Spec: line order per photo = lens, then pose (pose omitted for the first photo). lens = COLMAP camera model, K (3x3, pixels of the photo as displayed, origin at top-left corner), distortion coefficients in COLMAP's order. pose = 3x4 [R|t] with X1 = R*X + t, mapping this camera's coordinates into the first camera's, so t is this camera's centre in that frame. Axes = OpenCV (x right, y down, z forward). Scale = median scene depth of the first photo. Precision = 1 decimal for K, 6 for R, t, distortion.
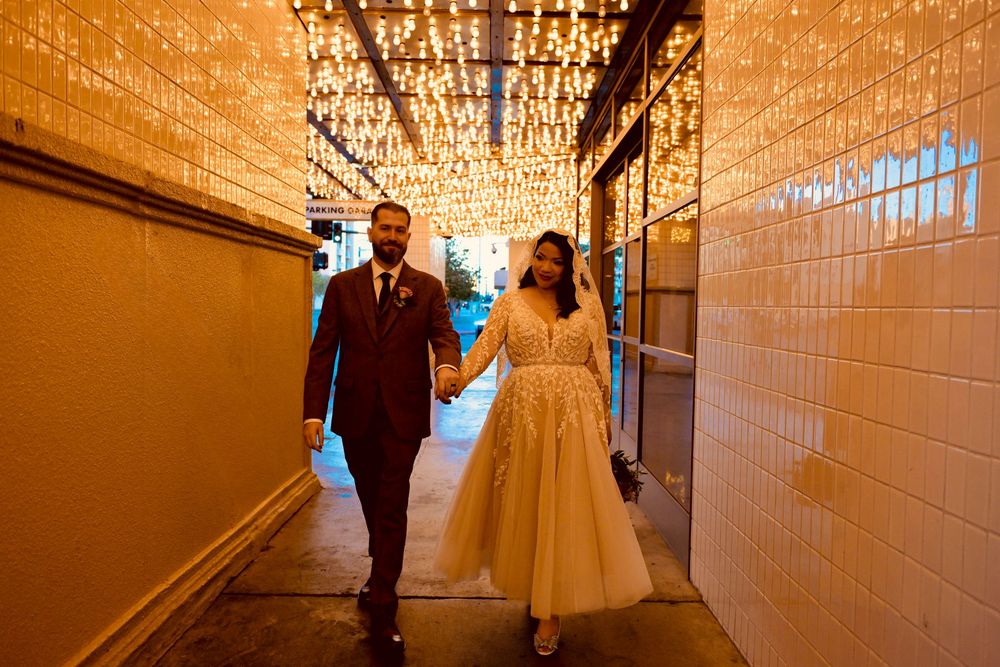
lens RADIAL K [[736.4, 0, 503.4], [0, 736.4, 332.5], [0, 0, 1]] dist [-0.000757, -0.000412]
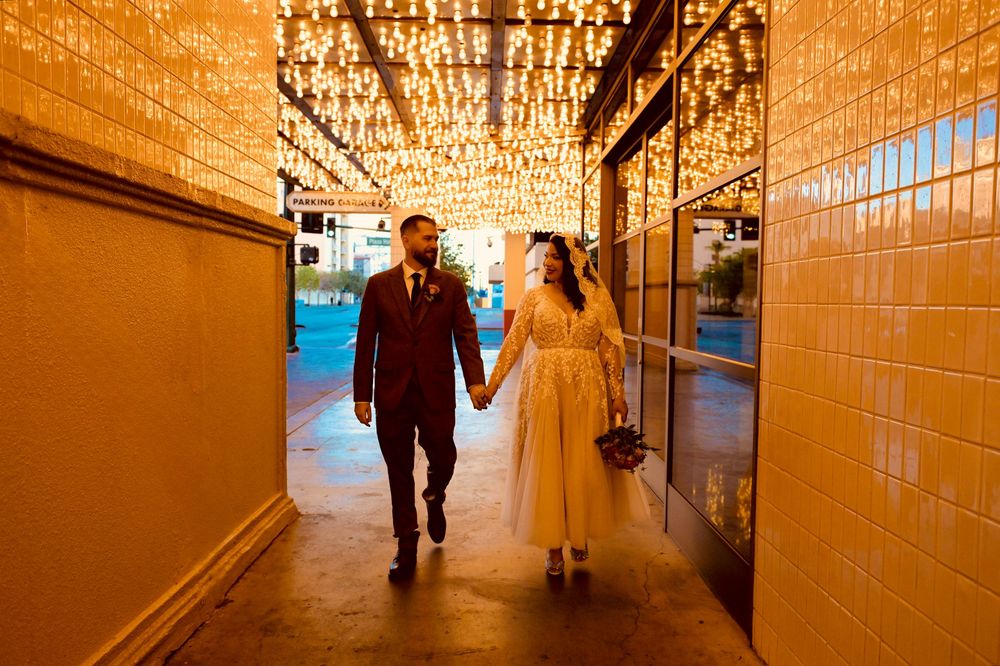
lens RADIAL K [[692.8, 0, 500.0], [0, 692.8, 333.0], [0, 0, 1]] dist [0.000368, 0.001232]
pose [[0.999954, -0.005055, 0.008181, -0.014208], [0.004958, 0.999918, 0.011841, -0.008288], [-0.008240, -0.011799, 0.999896, 0.157737]]
